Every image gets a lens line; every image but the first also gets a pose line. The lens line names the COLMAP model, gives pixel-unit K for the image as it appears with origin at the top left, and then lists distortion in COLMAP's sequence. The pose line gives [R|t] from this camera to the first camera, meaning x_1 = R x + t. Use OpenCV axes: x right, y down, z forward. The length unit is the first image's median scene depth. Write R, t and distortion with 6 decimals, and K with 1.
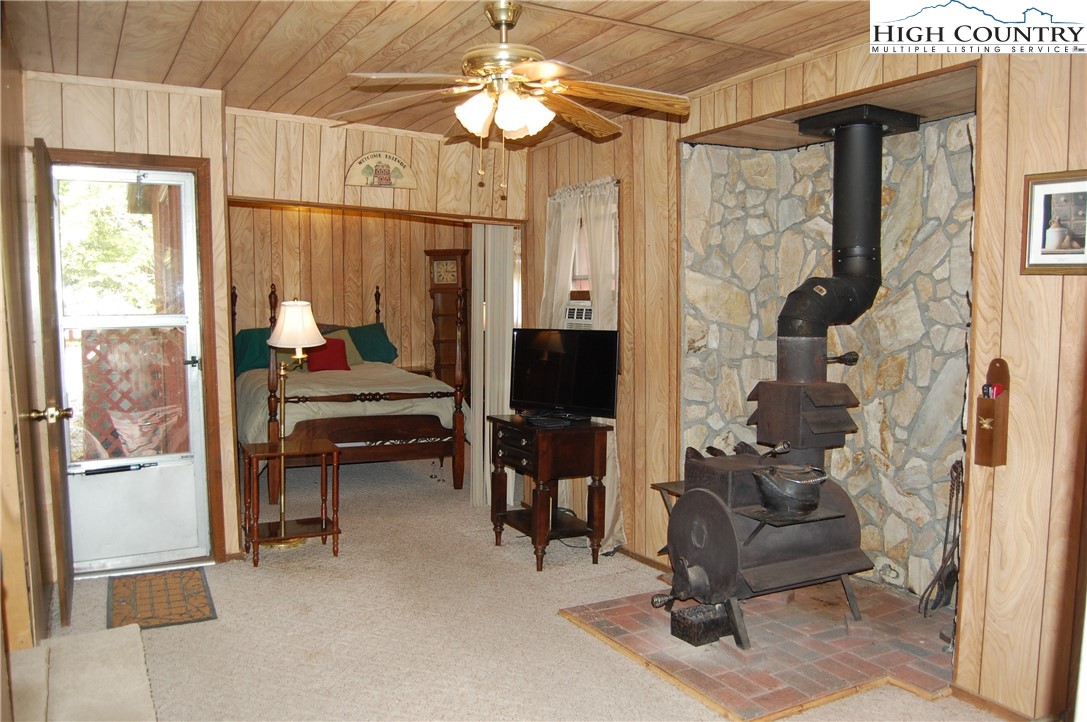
lens RADIAL K [[846.9, 0, 543.8], [0, 846.9, 363.2], [0, 0, 1]] dist [-0.091669, 0.028677]
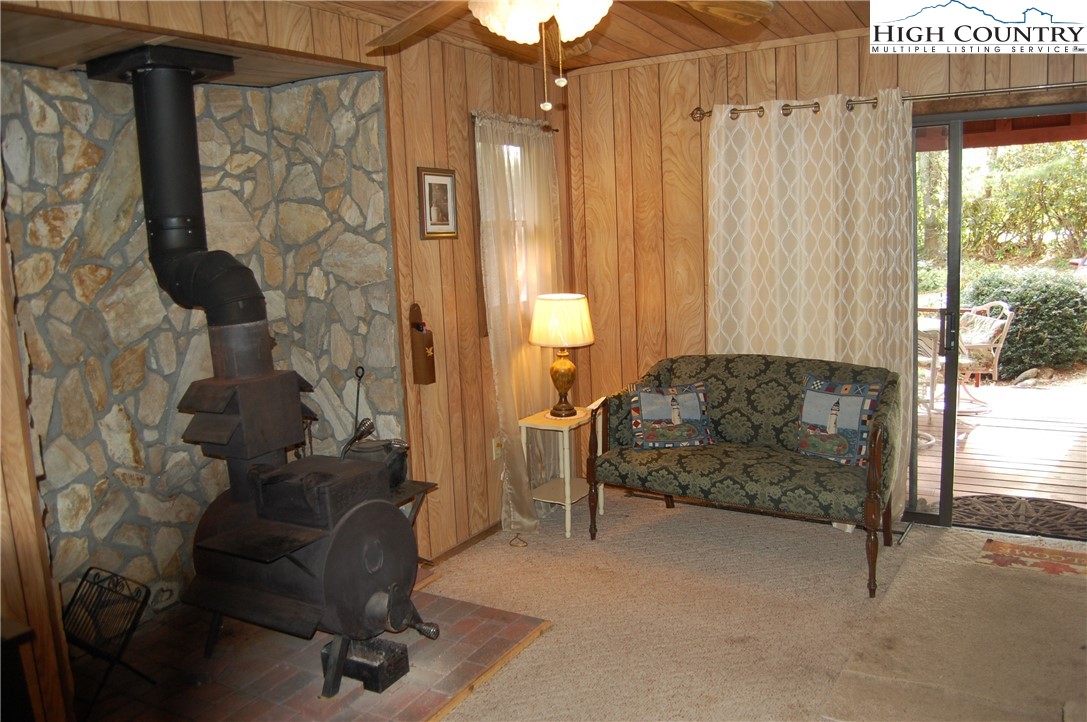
lens RADIAL K [[846.9, 0, 546.2], [0, 846.9, 358.4], [0, 0, 1]] dist [-0.091669, 0.028677]
pose [[-0.504303, -0.099348, 0.857793, -0.565700], [0.123358, 0.974883, 0.185433, -0.113637], [-0.854671, 0.199330, -0.479381, 1.162914]]
